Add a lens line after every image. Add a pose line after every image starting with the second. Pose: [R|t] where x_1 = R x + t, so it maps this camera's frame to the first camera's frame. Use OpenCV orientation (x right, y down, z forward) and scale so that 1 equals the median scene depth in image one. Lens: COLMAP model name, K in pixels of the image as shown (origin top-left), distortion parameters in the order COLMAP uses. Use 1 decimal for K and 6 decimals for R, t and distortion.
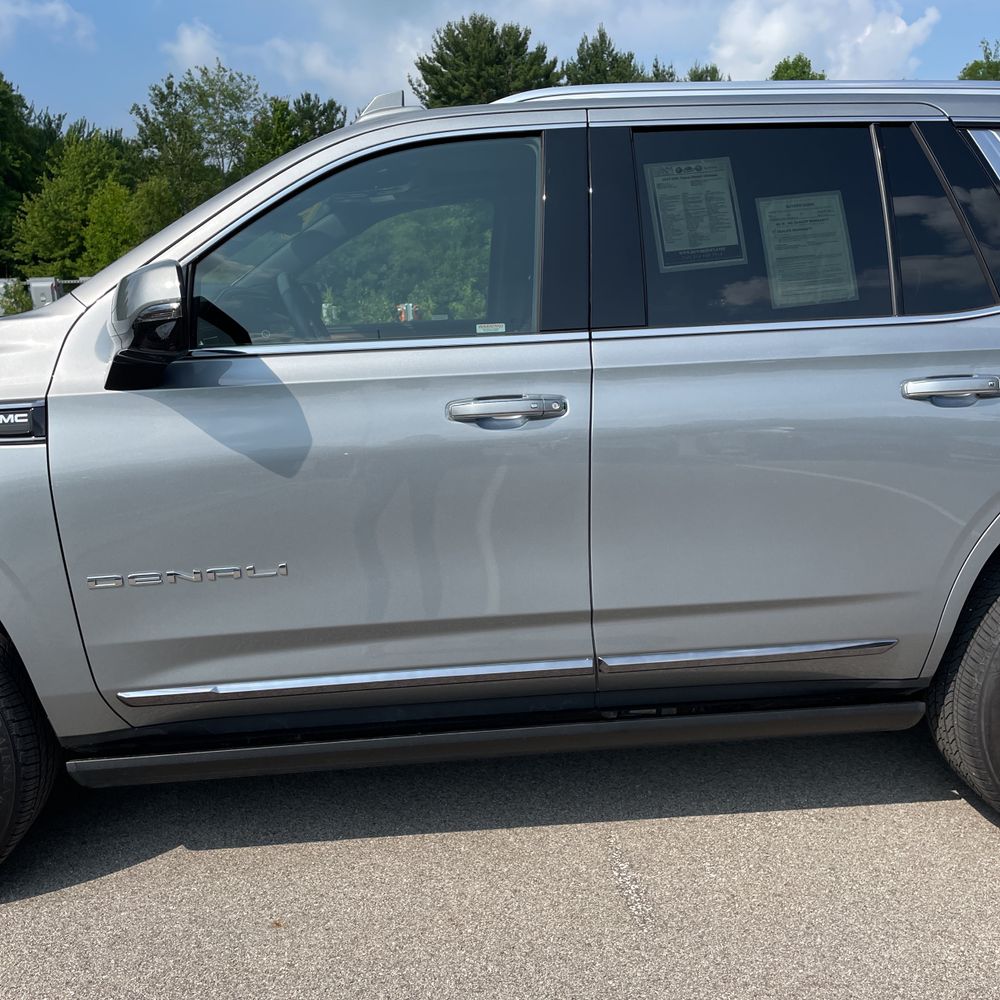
lens RADIAL K [[940.9, 0, 500.0], [0, 940.9, 500.0], [0, 0, 1]] dist [0.120088, -0.153775]
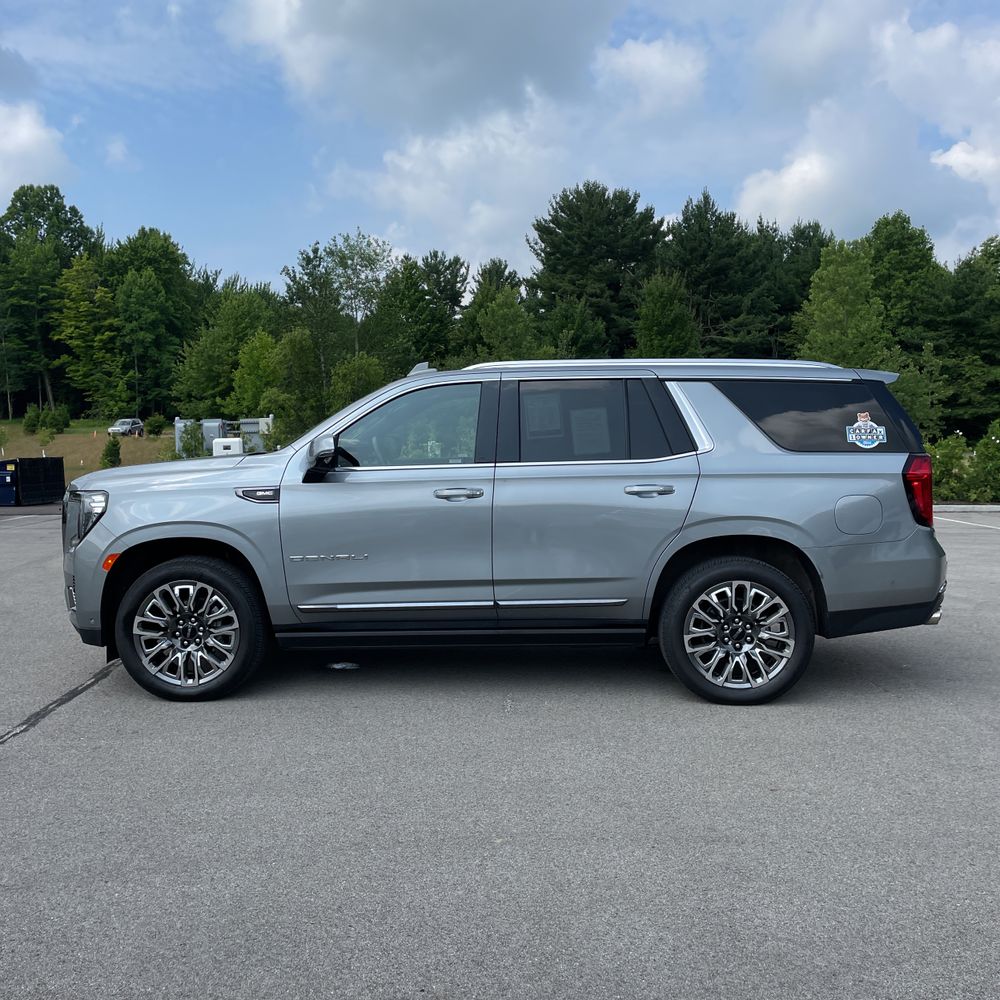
lens RADIAL K [[1013.4, 0, 500.1], [0, 1013.4, 521.7], [0, 0, 1]] dist [0.118213, -0.195316]
pose [[0.991439, 0.023631, -0.128417, 0.035073], [-0.038954, 0.992231, -0.118151, 0.021866], [0.124627, 0.122142, 0.984657, -0.121156]]
